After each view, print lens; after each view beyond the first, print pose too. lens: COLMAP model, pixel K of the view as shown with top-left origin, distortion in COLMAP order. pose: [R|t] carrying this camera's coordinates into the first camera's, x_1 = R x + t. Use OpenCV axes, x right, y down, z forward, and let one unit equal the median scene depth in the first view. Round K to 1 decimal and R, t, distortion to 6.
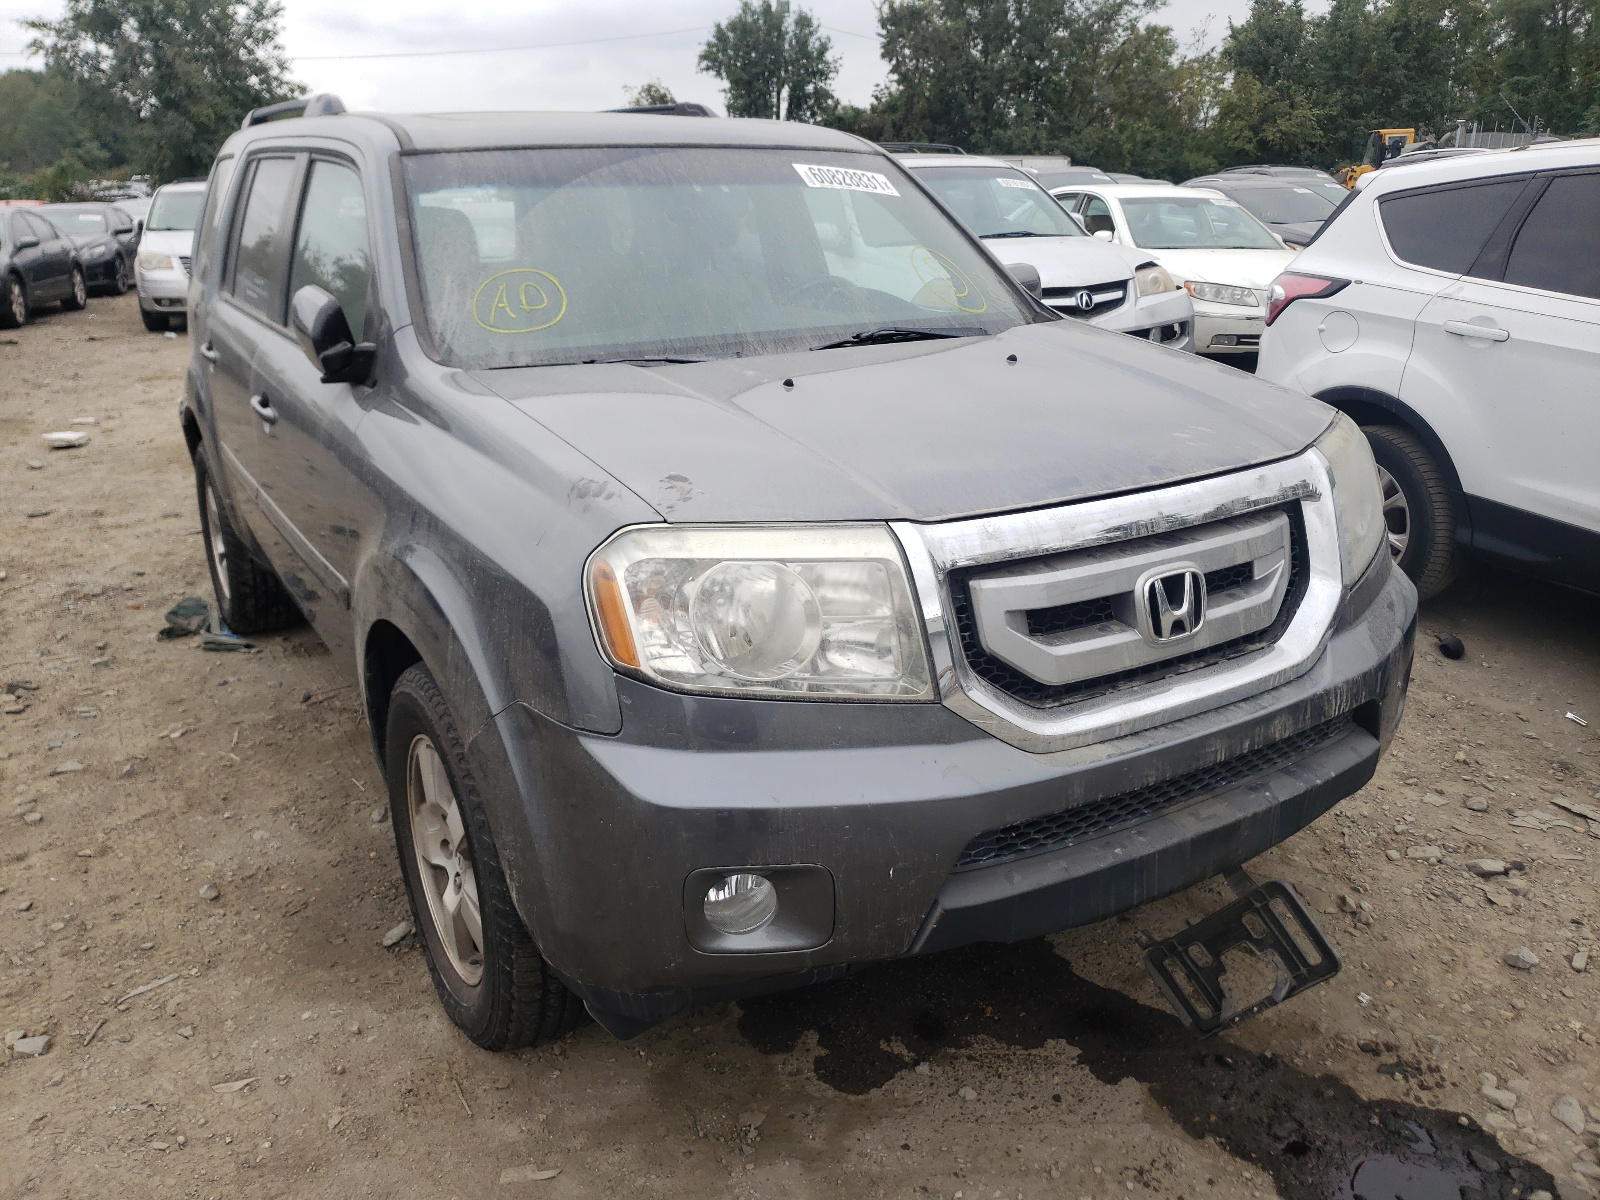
lens RADIAL K [[1231.4, 0, 802.1], [0, 1231.4, 608.0], [0, 0, 1]] dist [0.111652, 0.001844]
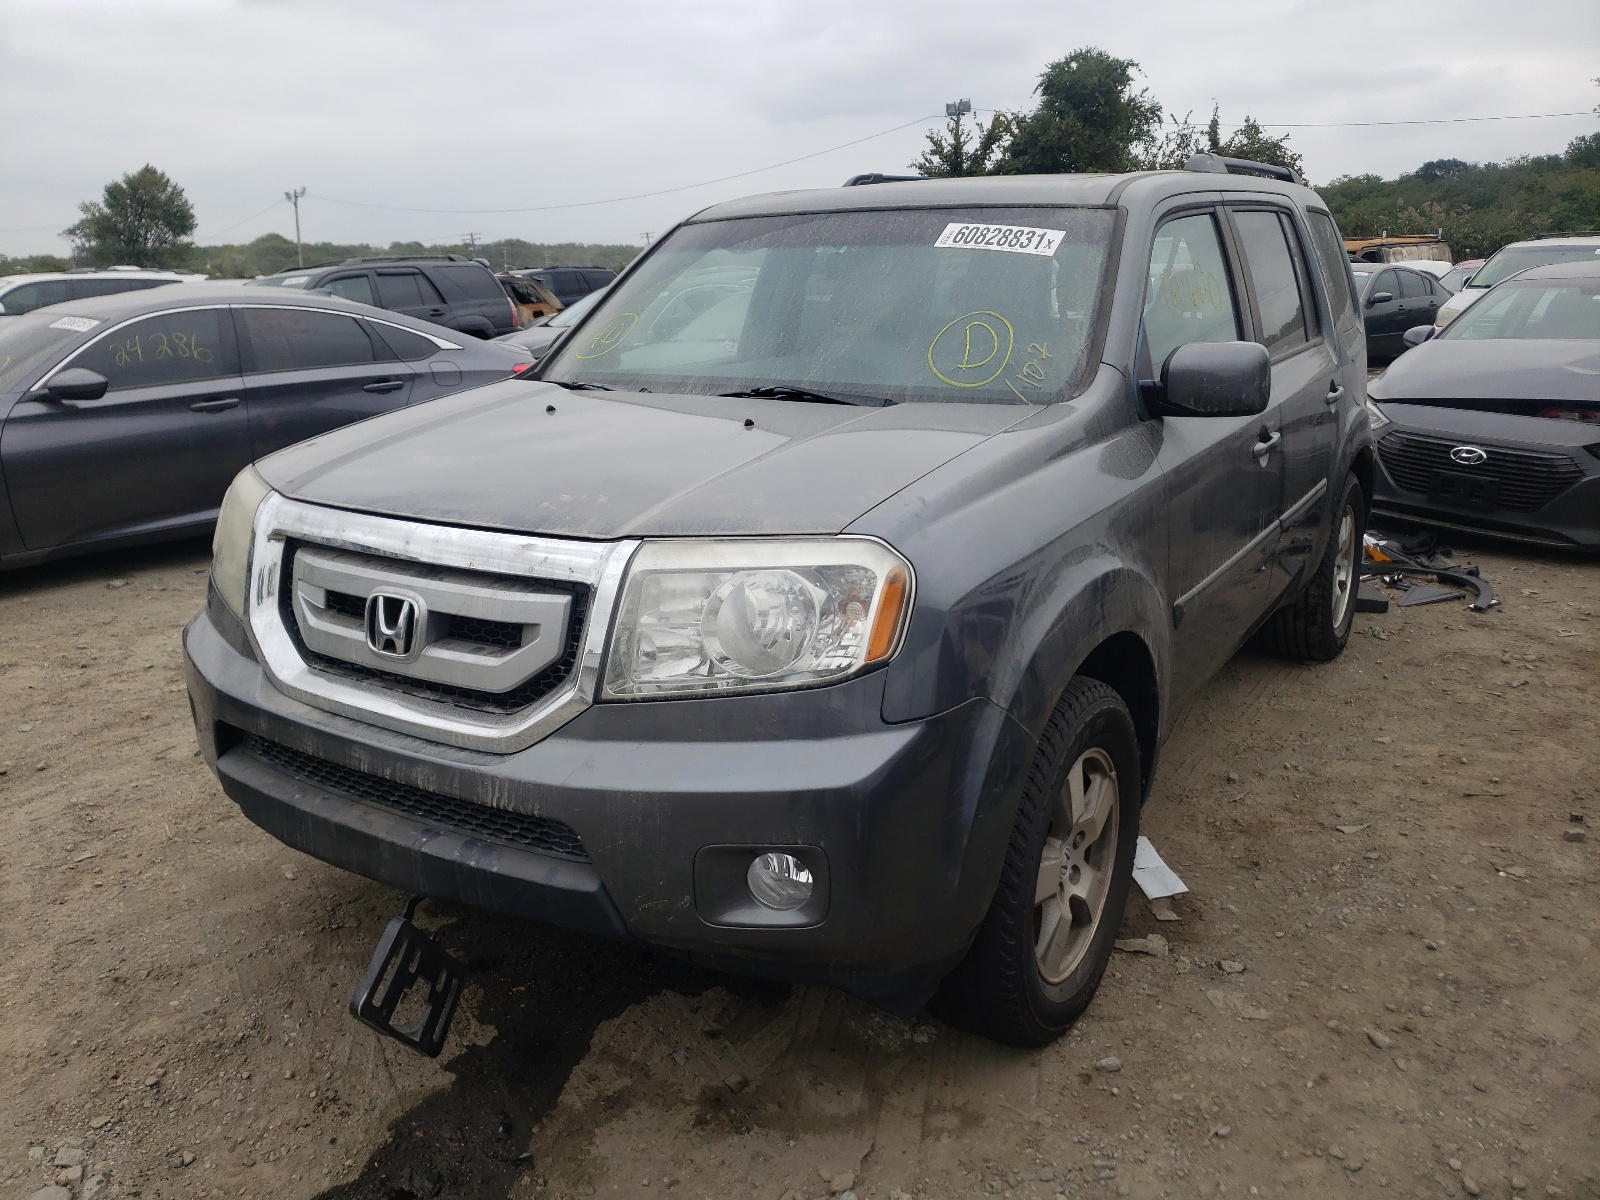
lens RADIAL K [[1238.0, 0, 799.4], [0, 1238.0, 548.3], [0, 0, 1]] dist [0.007658, 0.006714]
pose [[0.405681, 0.201546, -0.891517, 1.362788], [-0.265578, 0.959296, 0.096019, -0.259681], [0.874581, 0.197814, 0.442694, 0.782669]]
